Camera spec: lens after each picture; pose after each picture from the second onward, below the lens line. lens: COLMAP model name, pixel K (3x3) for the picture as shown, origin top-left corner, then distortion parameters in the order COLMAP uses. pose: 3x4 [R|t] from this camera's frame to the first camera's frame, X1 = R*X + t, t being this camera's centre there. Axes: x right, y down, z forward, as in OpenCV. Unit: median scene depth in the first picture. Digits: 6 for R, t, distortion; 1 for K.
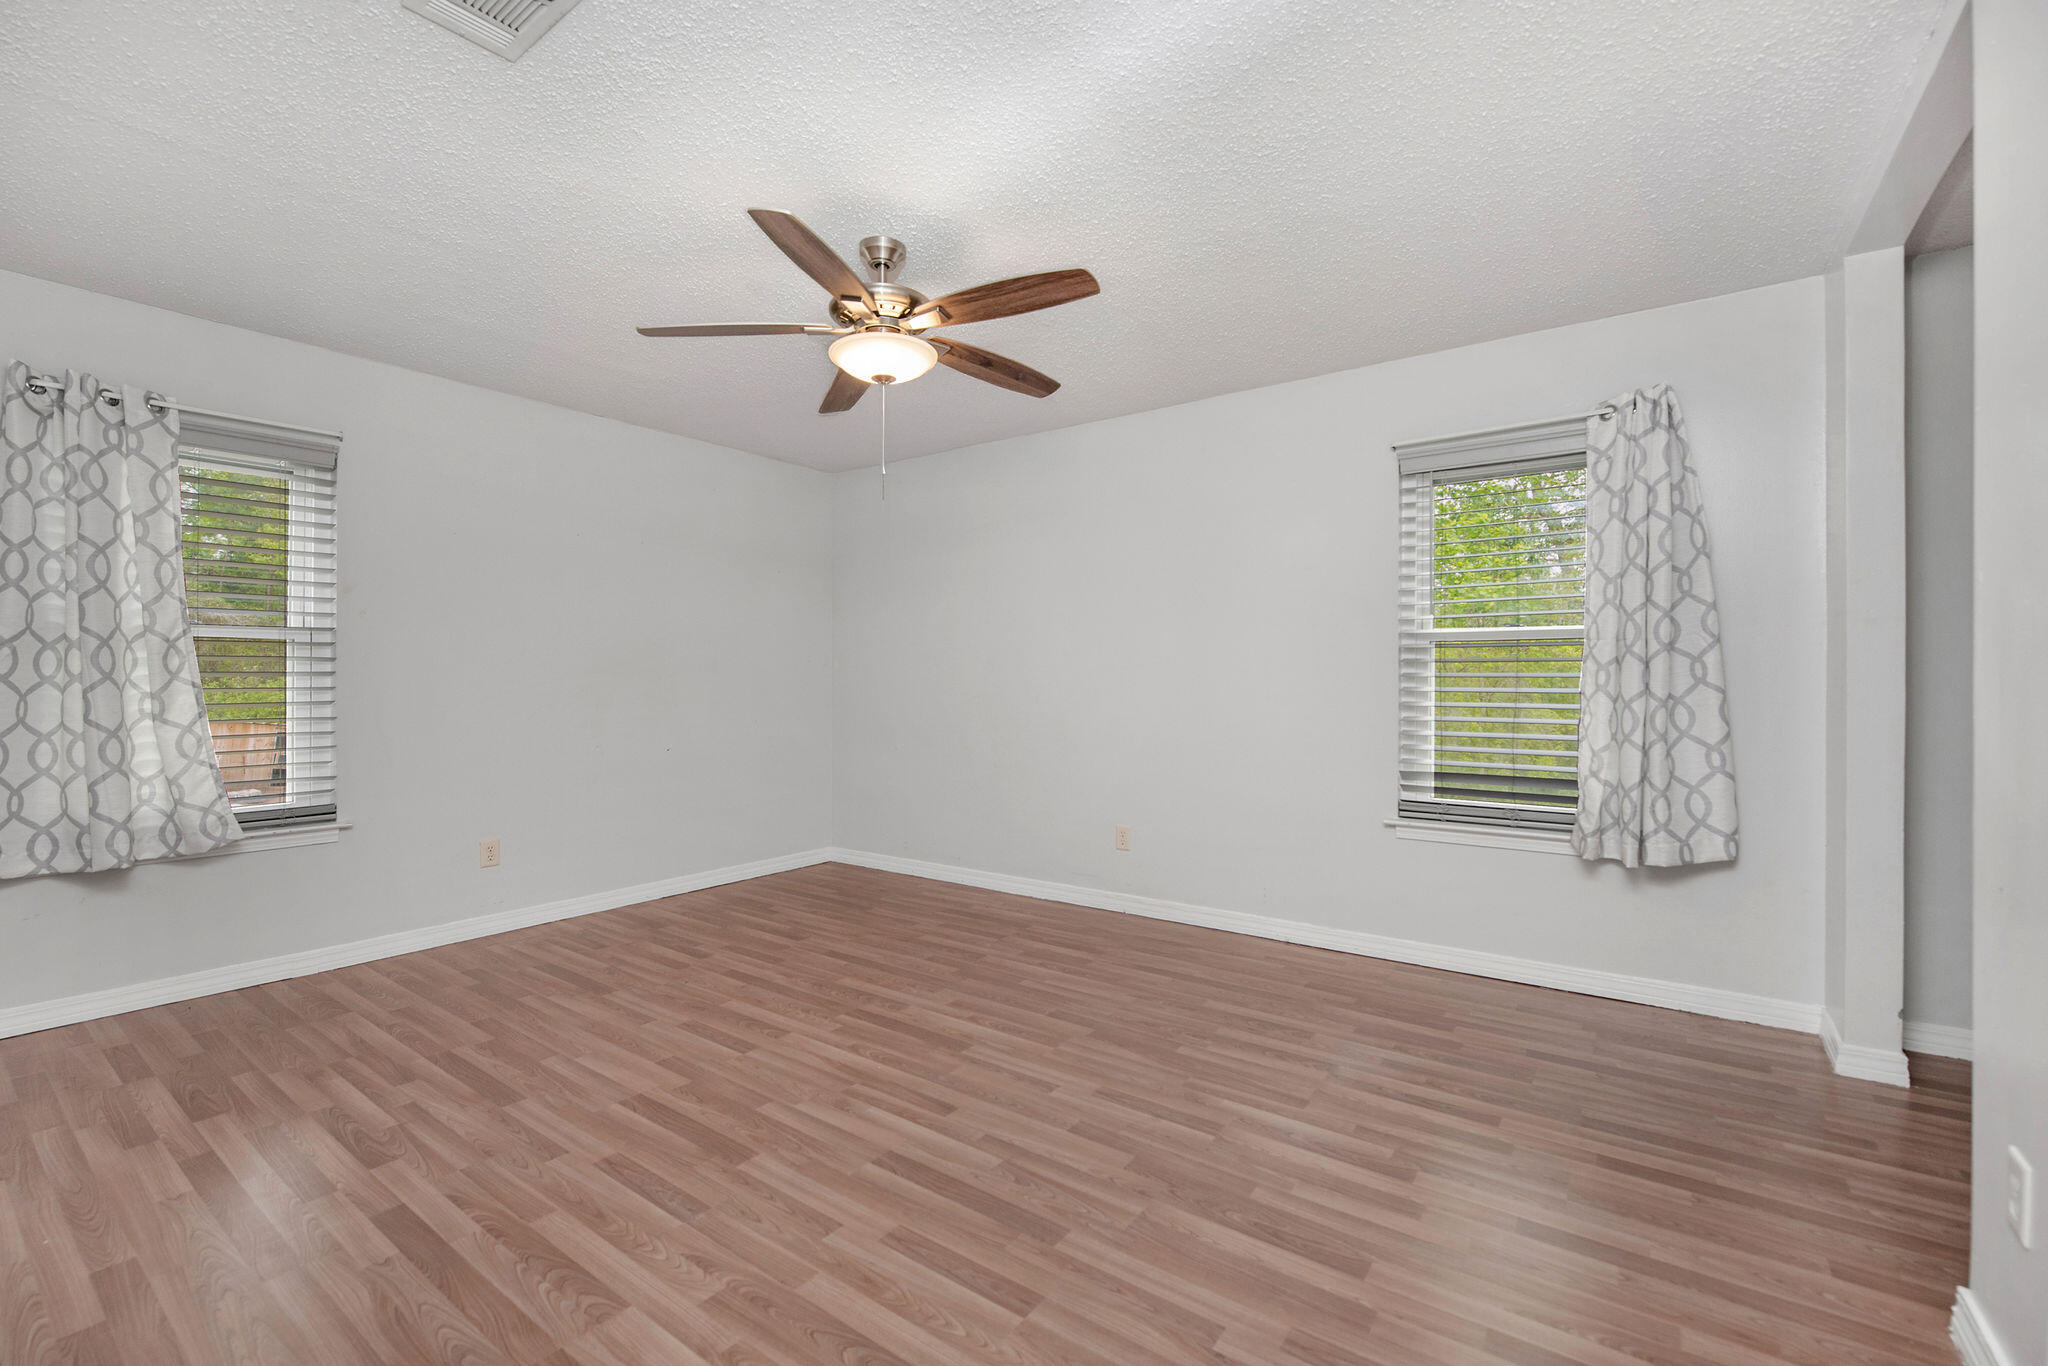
lens RADIAL K [[894.9, 0, 1023.0], [0, 894.9, 675.0], [0, 0, 1]] dist [-0.005209, -0.003322]
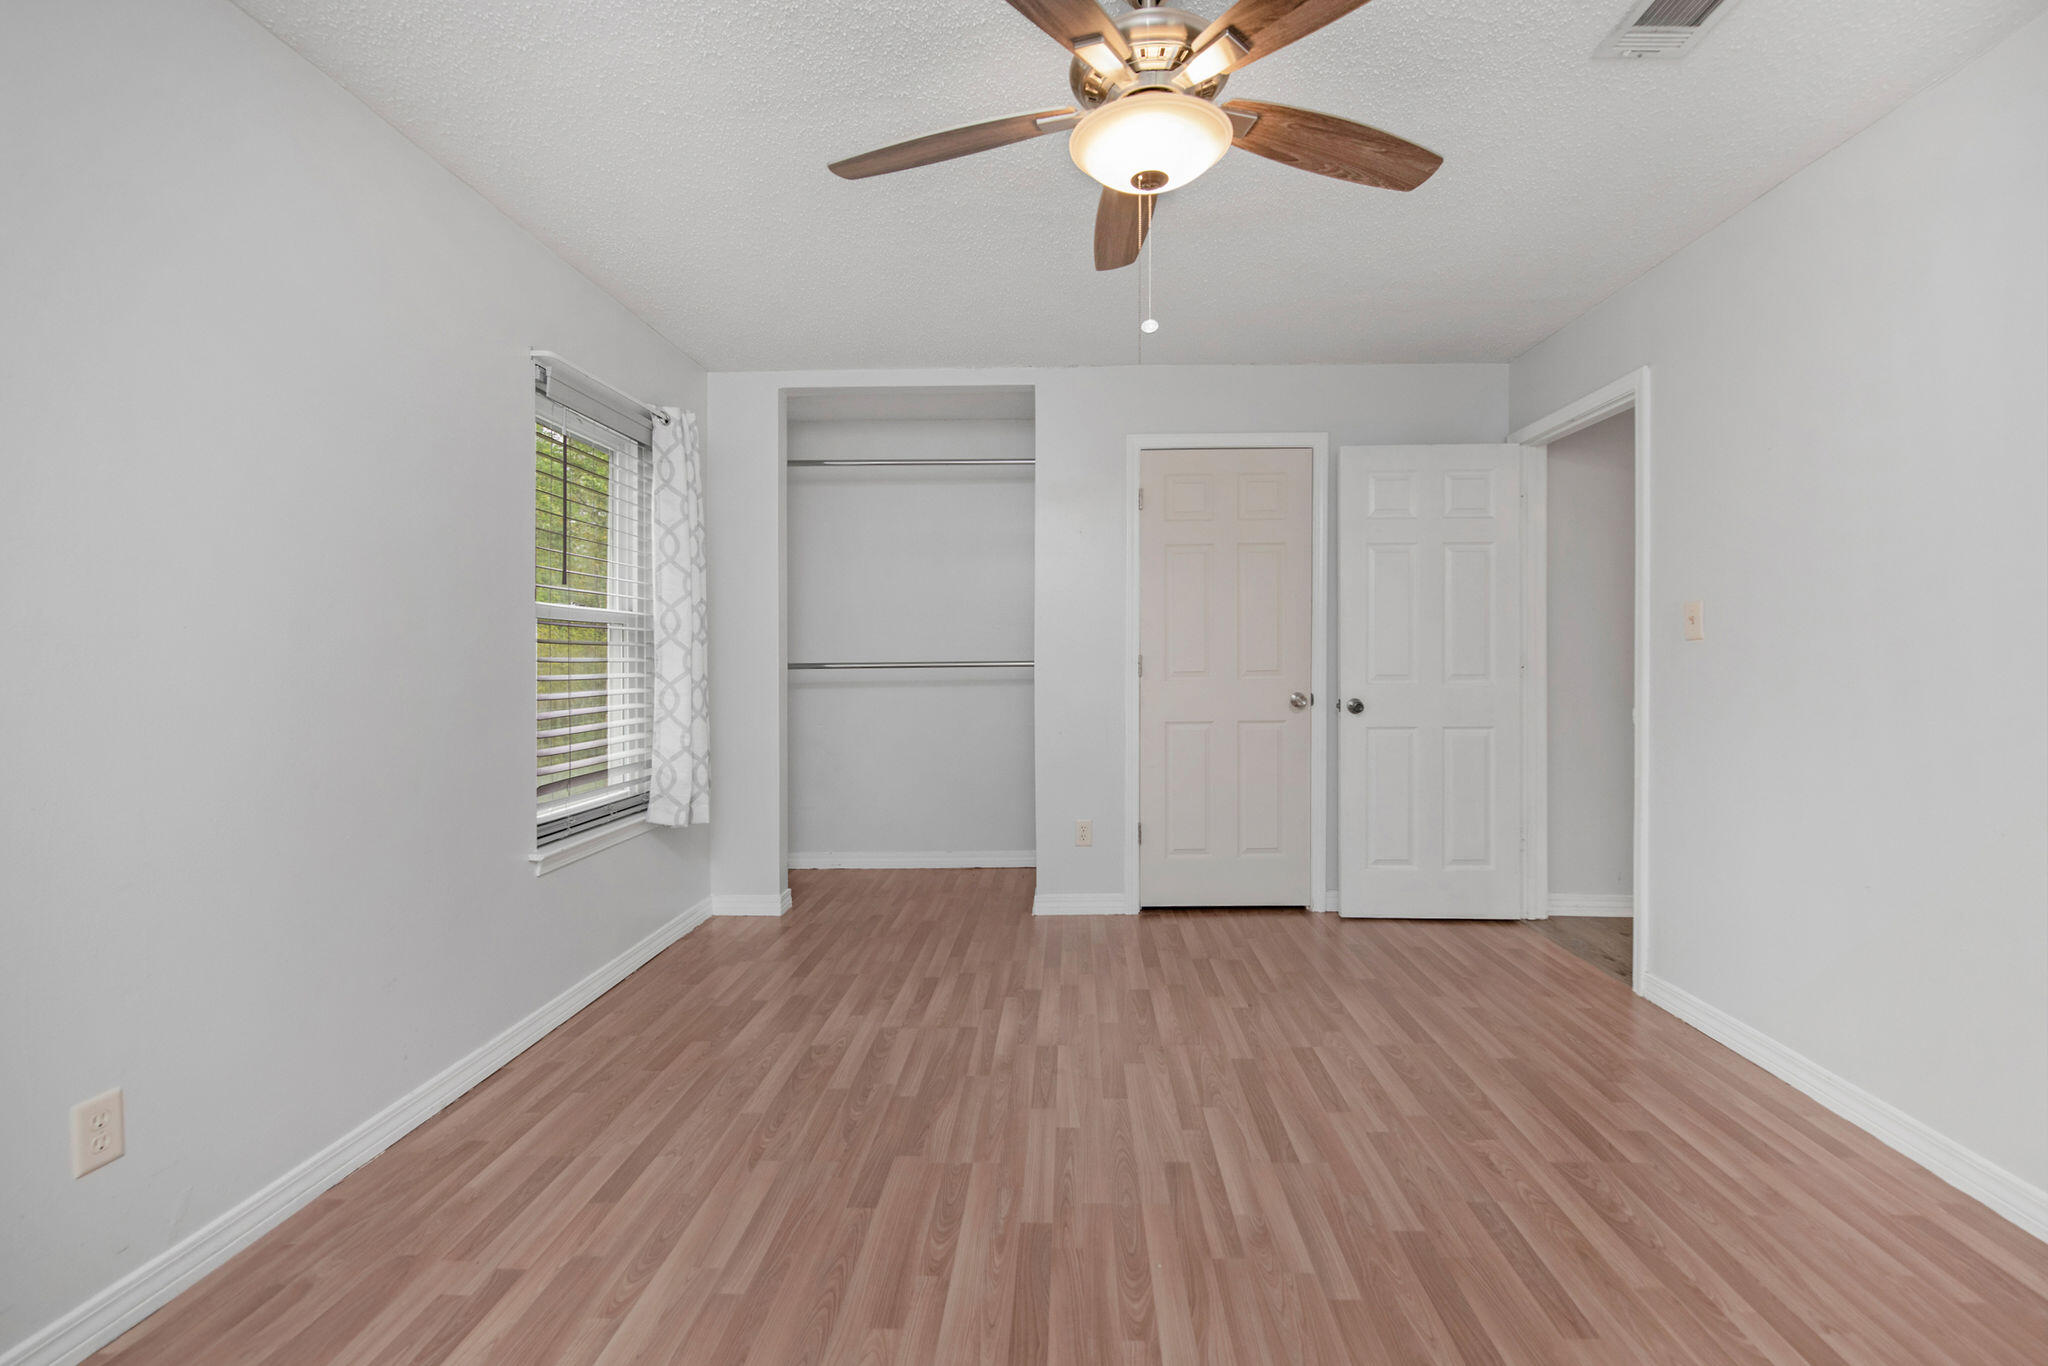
lens RADIAL K [[841.5, 0, 1023.2], [0, 841.5, 672.8], [0, 0, 1]] dist [-0.004289, -0.004091]
pose [[-0.556388, -0.008452, 0.830880, -0.722656], [0.009527, 0.999818, 0.016550, -0.037146], [-0.830868, 0.017124, -0.556206, 1.632875]]
